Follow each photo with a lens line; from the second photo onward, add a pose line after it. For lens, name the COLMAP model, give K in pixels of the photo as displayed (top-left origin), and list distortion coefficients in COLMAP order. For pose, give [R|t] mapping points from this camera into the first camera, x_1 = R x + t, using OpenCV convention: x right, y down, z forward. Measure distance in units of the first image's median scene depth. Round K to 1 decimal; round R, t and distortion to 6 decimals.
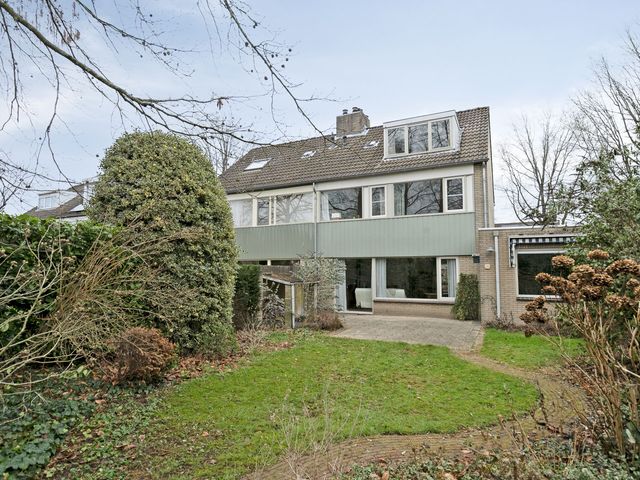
lens RADIAL K [[340.6, 0, 320.0], [0, 340.6, 240.0], [0, 0, 1]] dist [-0.000352, -0.000229]
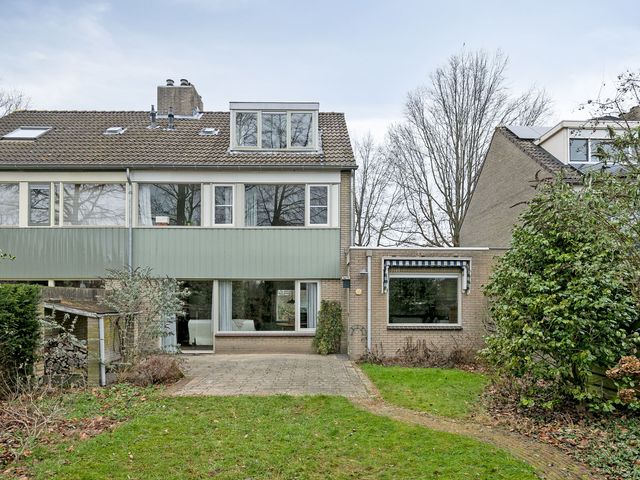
lens RADIAL K [[400.4, 0, 320.0], [0, 400.4, 295.0], [0, 0, 1]] dist [-0.002458, -0.002159]
pose [[0.899288, 0.005394, 0.437323, -0.026778], [-0.041699, 0.996426, 0.073458, 0.012580], [-0.435364, -0.084296, 0.896299, 0.109337]]
